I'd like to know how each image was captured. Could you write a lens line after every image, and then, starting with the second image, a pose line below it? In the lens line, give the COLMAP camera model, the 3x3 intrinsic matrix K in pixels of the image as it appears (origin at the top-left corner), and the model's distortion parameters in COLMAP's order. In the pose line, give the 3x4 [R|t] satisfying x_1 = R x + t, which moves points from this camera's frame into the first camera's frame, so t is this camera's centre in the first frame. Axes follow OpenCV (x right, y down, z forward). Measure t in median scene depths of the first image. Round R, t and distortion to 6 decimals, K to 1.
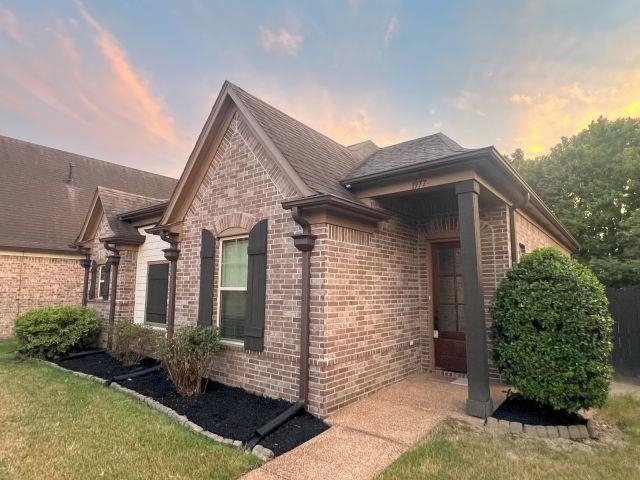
lens RADIAL K [[368.1, 0, 320.7], [0, 368.1, 243.2], [0, 0, 1]] dist [0.007511, -0.006450]
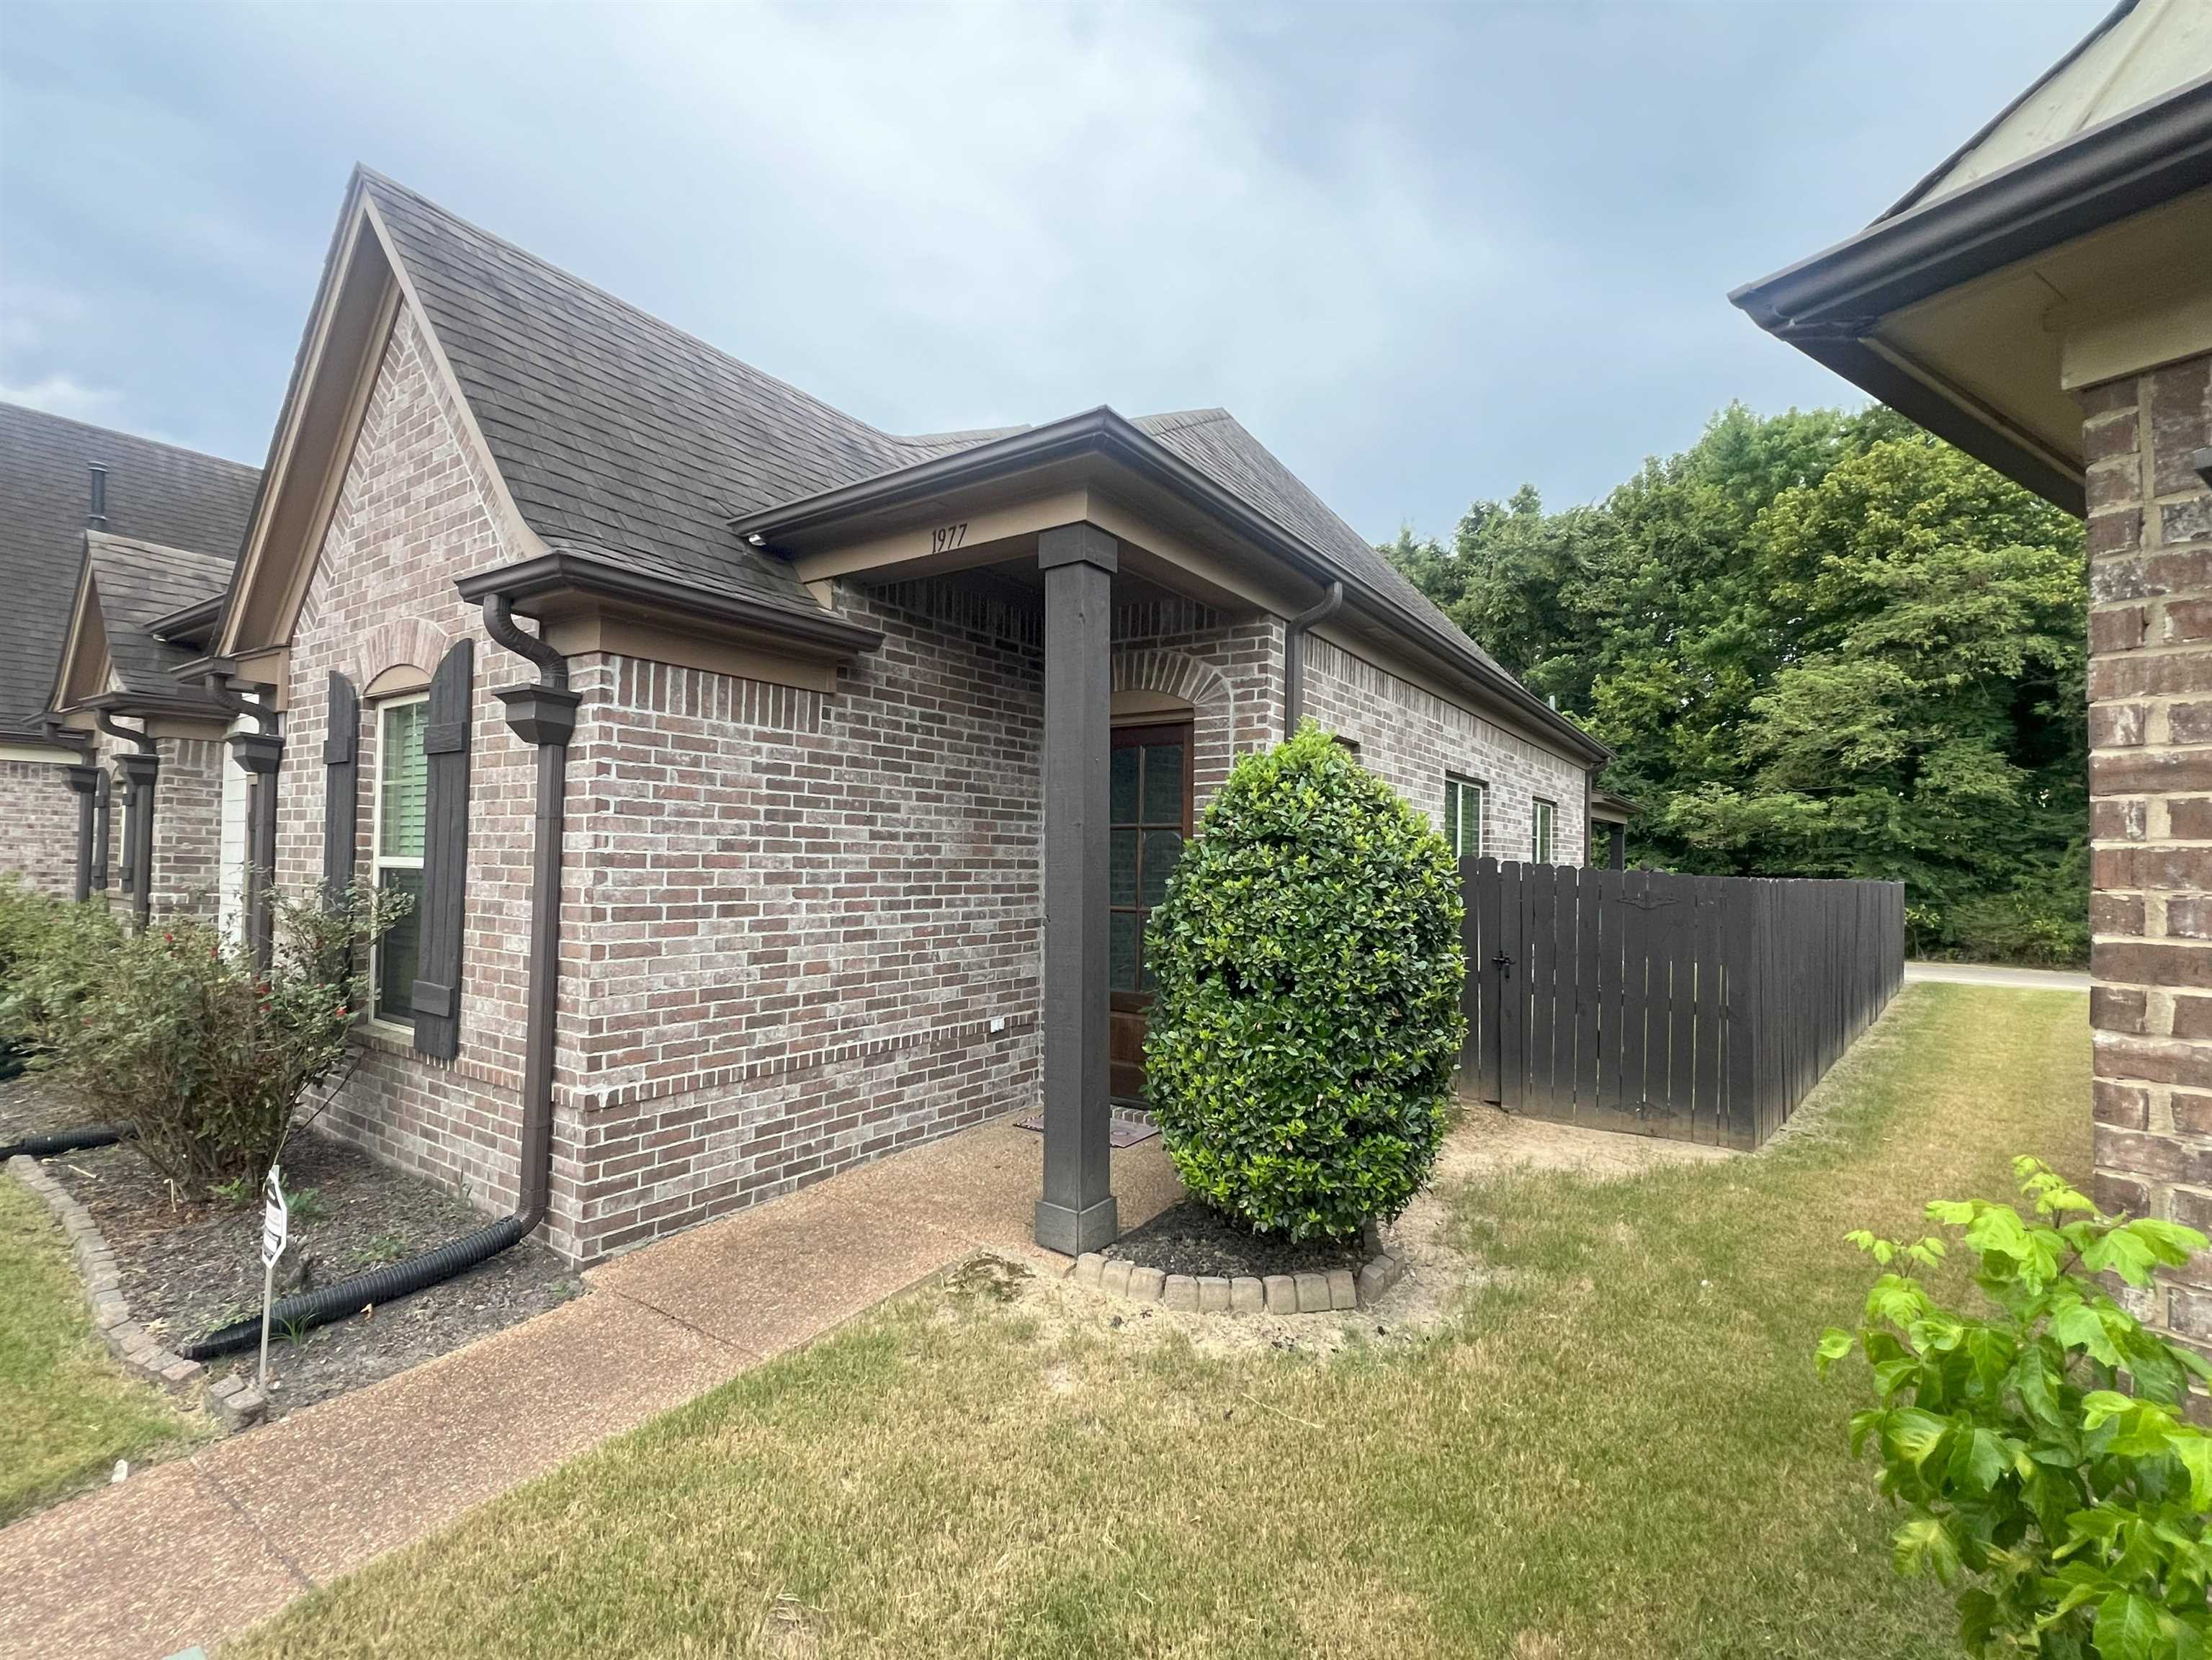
lens RADIAL K [[999.4, 0, 1107.8], [0, 999.4, 833.5], [0, 0, 1]] dist [0.002570, 0.000250]
pose [[0.996567, 0.009117, 0.082284, 0.313973], [-0.016977, 0.995300, 0.095336, 0.007393], [-0.081028, -0.096406, 0.992039, 0.110525]]
